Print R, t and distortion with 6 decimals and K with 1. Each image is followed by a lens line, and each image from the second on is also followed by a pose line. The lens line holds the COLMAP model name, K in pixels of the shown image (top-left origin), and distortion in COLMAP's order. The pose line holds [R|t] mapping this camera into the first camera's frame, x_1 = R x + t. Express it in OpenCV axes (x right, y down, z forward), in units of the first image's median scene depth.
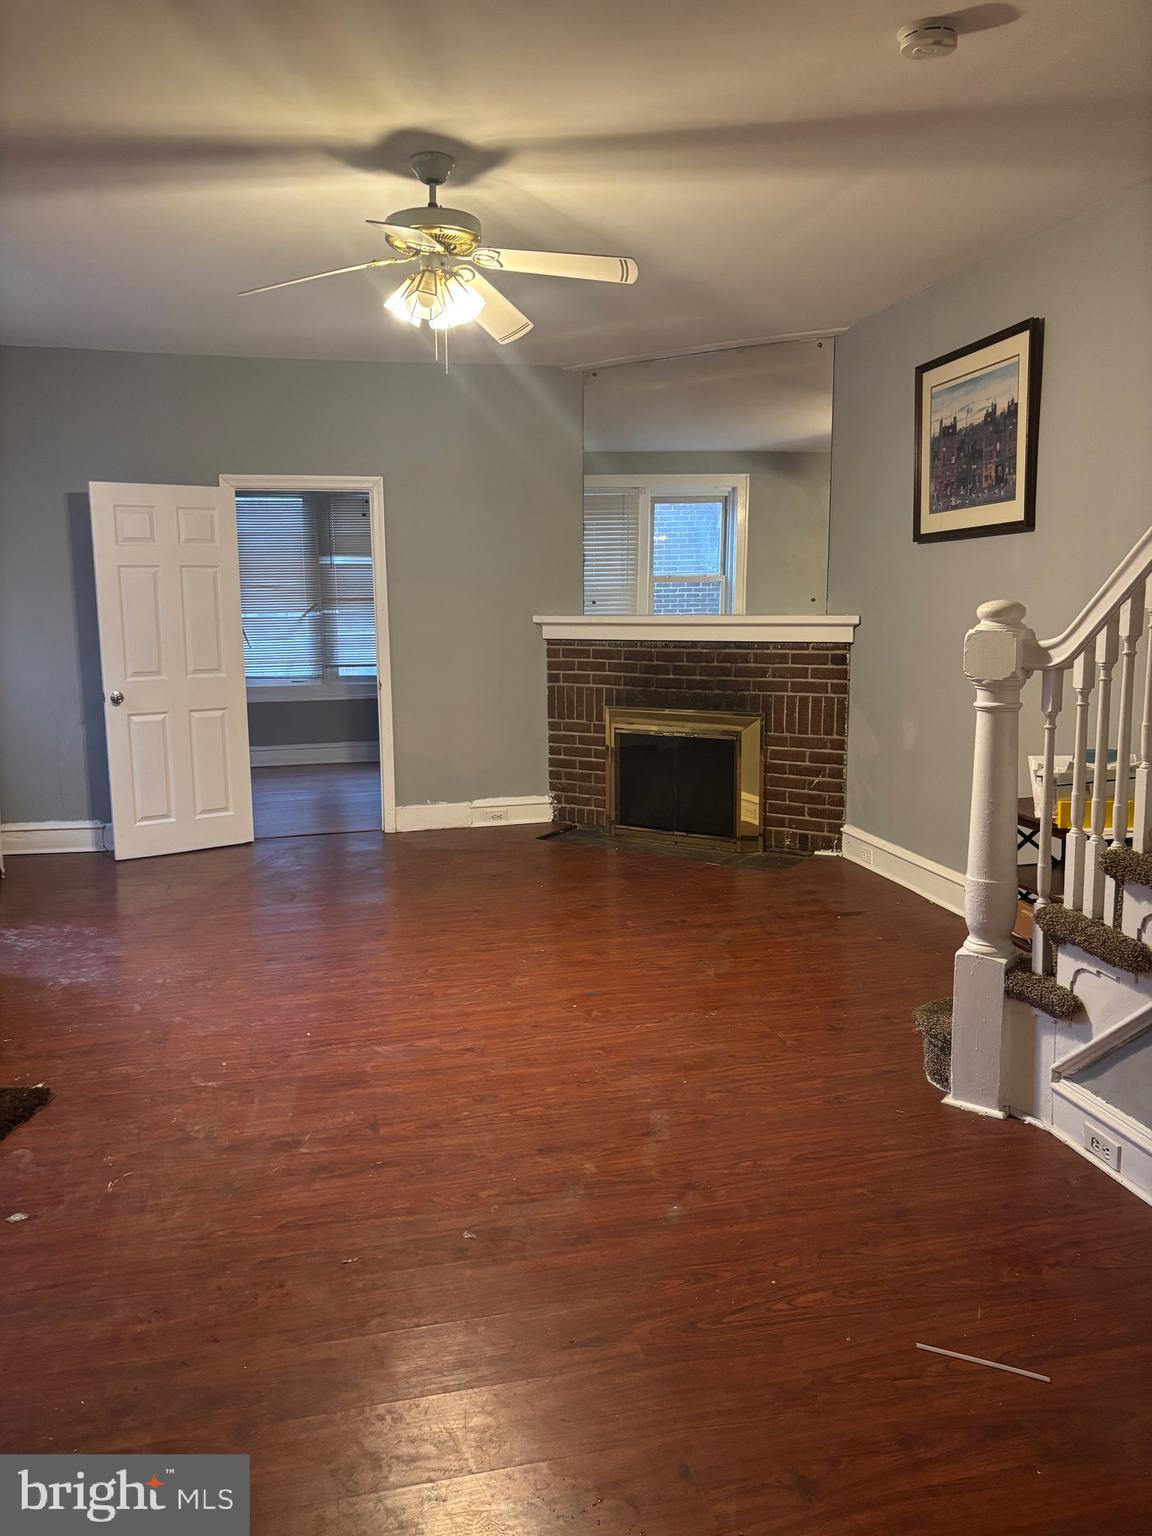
lens RADIAL K [[1143.7, 0, 580.0], [0, 1143.7, 765.6], [0, 0, 1]] dist [0.074909, -0.005030]
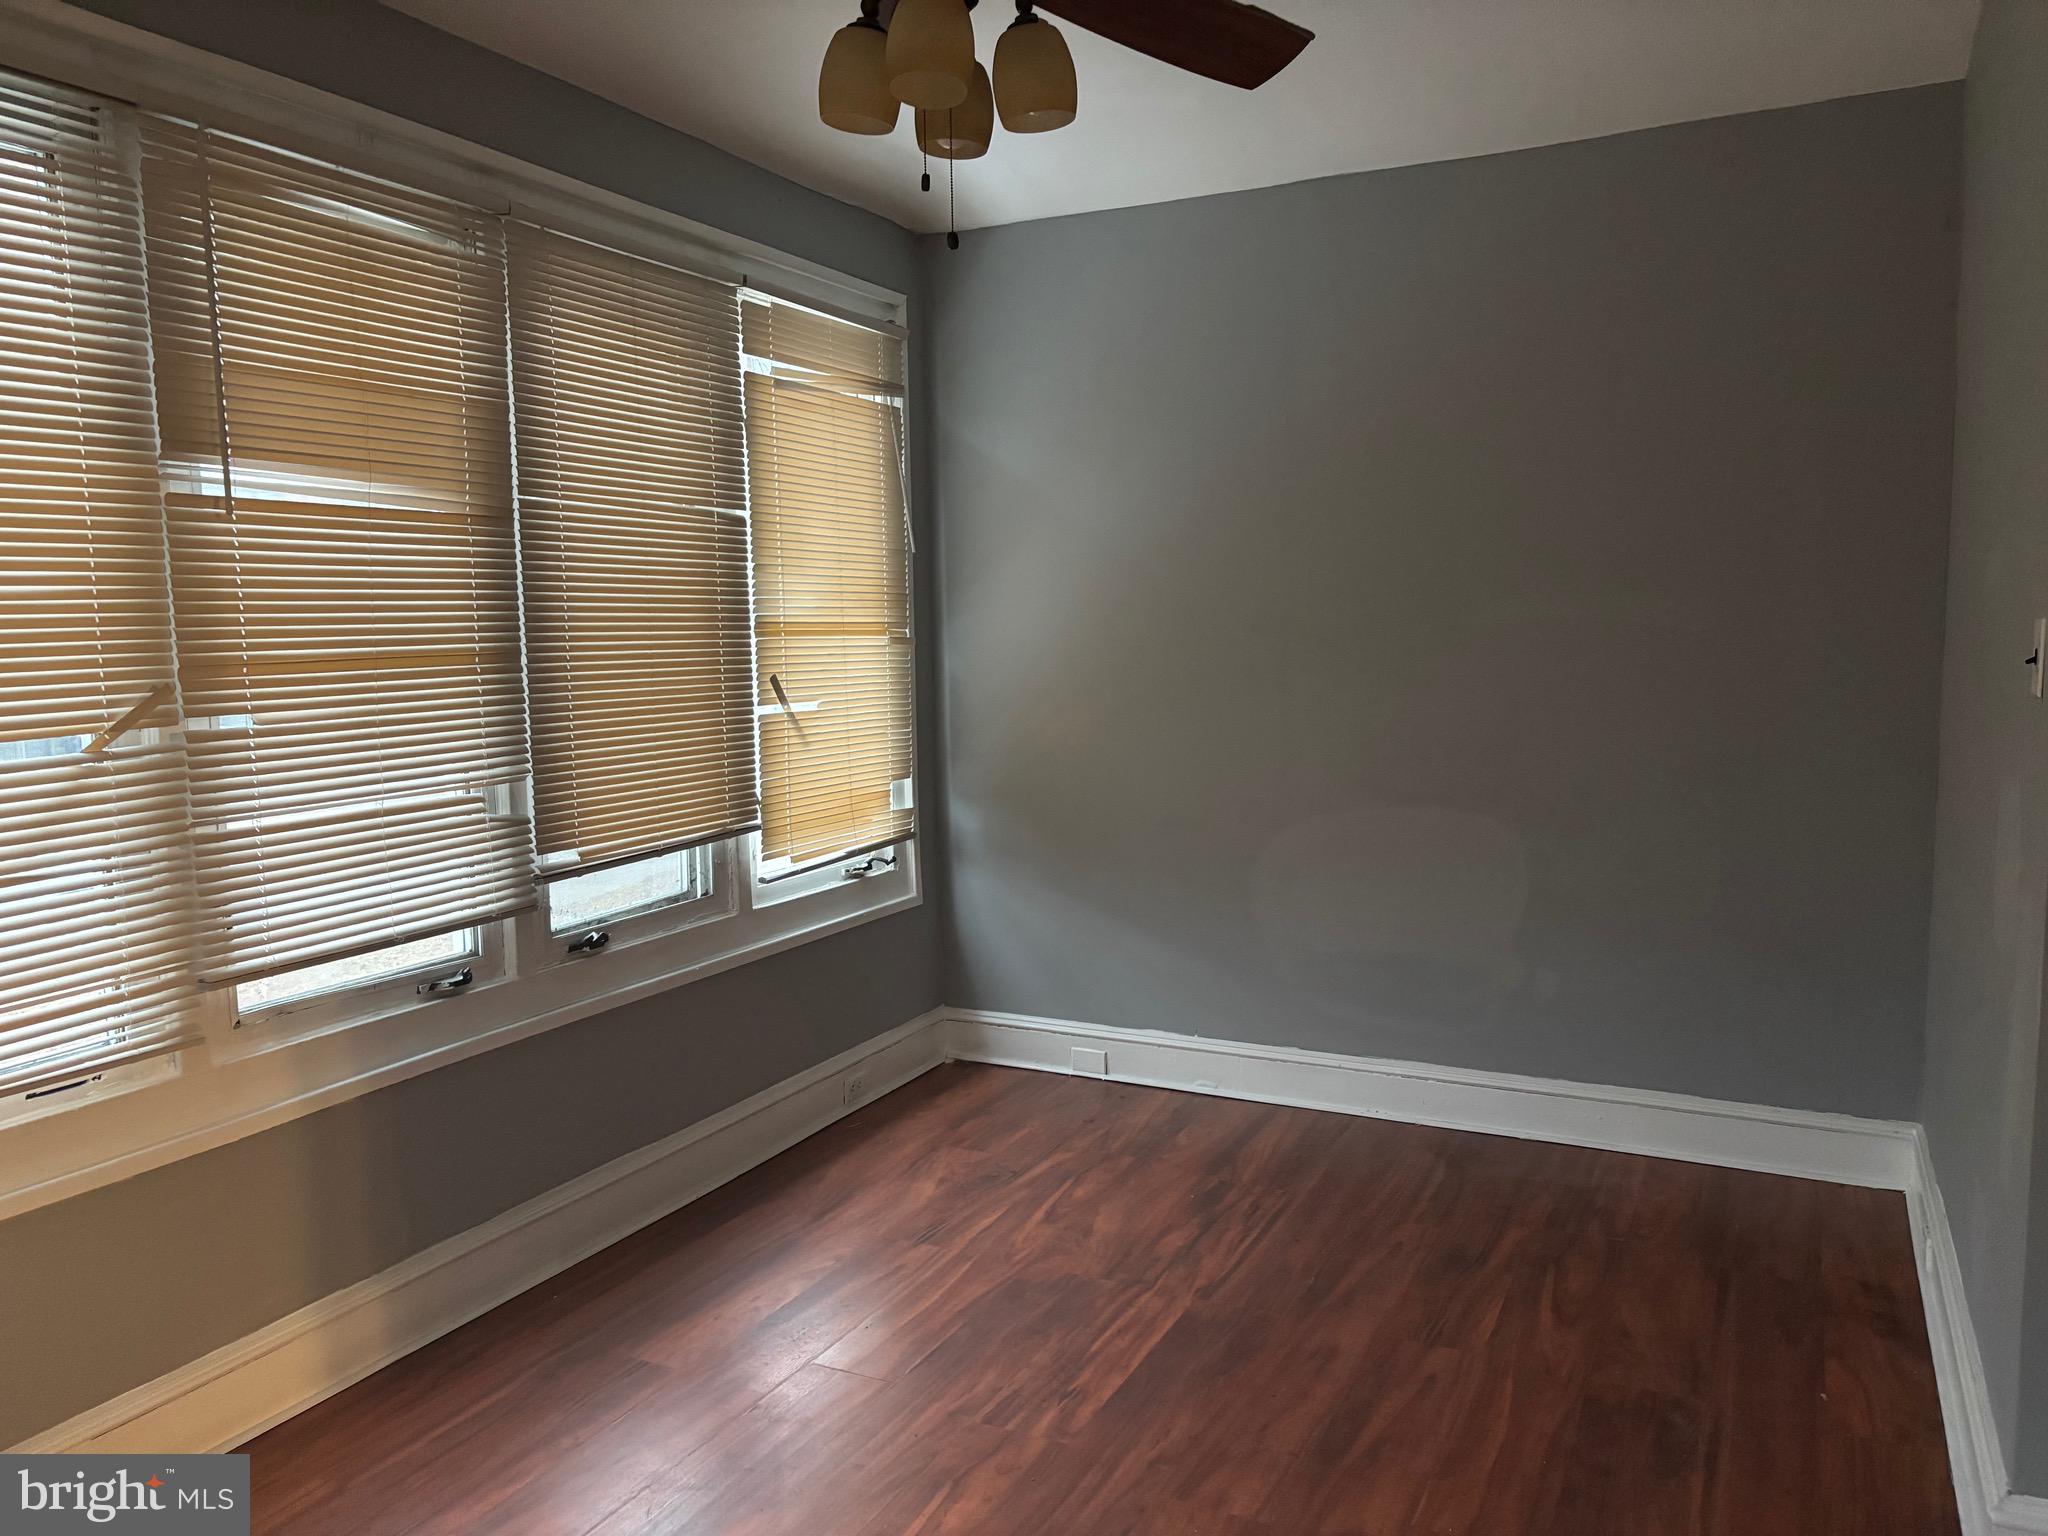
lens RADIAL K [[1524.9, 0, 1025.1], [0, 1524.9, 774.7], [0, 0, 1]] dist [0.074909, -0.005030]
pose [[0.654083, -0.086368, 0.751476, -0.472807], [0.139531, 0.990188, -0.007644, -0.143640], [-0.743443, 0.109854, 0.659716, 0.992295]]
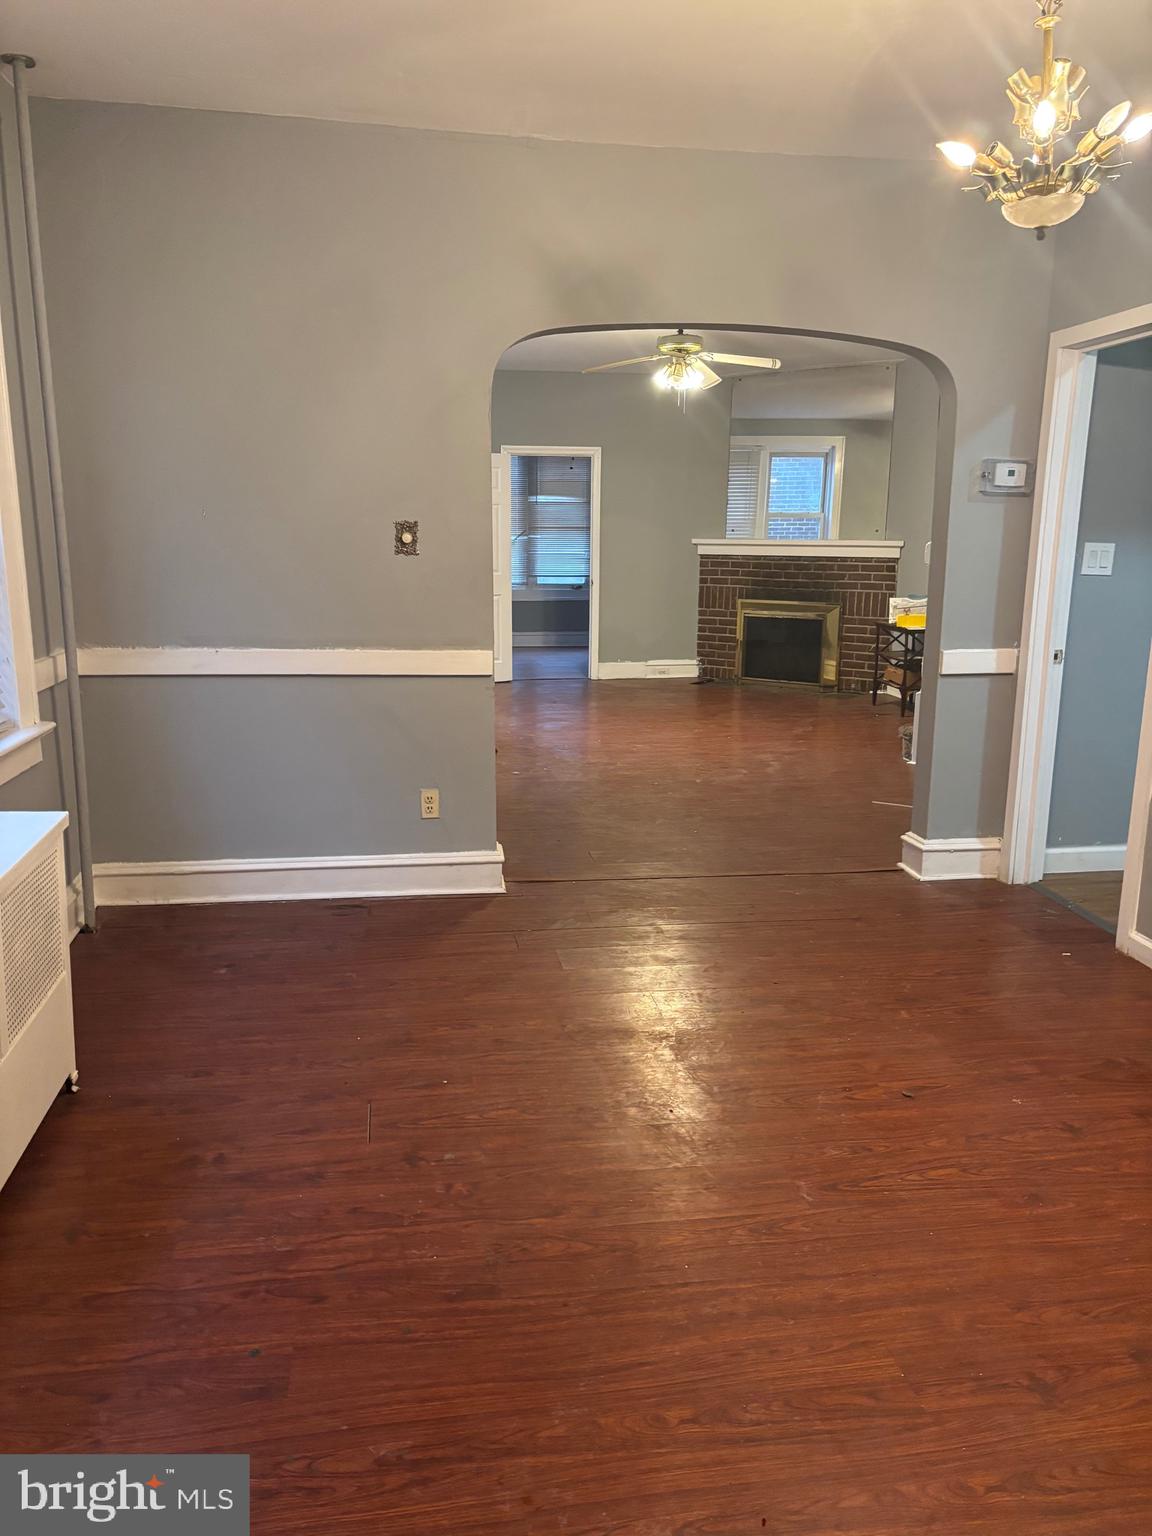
lens RADIAL K [[1143.7, 0, 570.3], [0, 1143.7, 773.7], [0, 0, 1]] dist [0.074909, -0.005030]
pose [[0.995642, 0.035817, -0.086106, -0.060561], [-0.030324, 0.997472, 0.064270, 0.088959], [0.088190, -0.061379, 0.994211, -0.562929]]
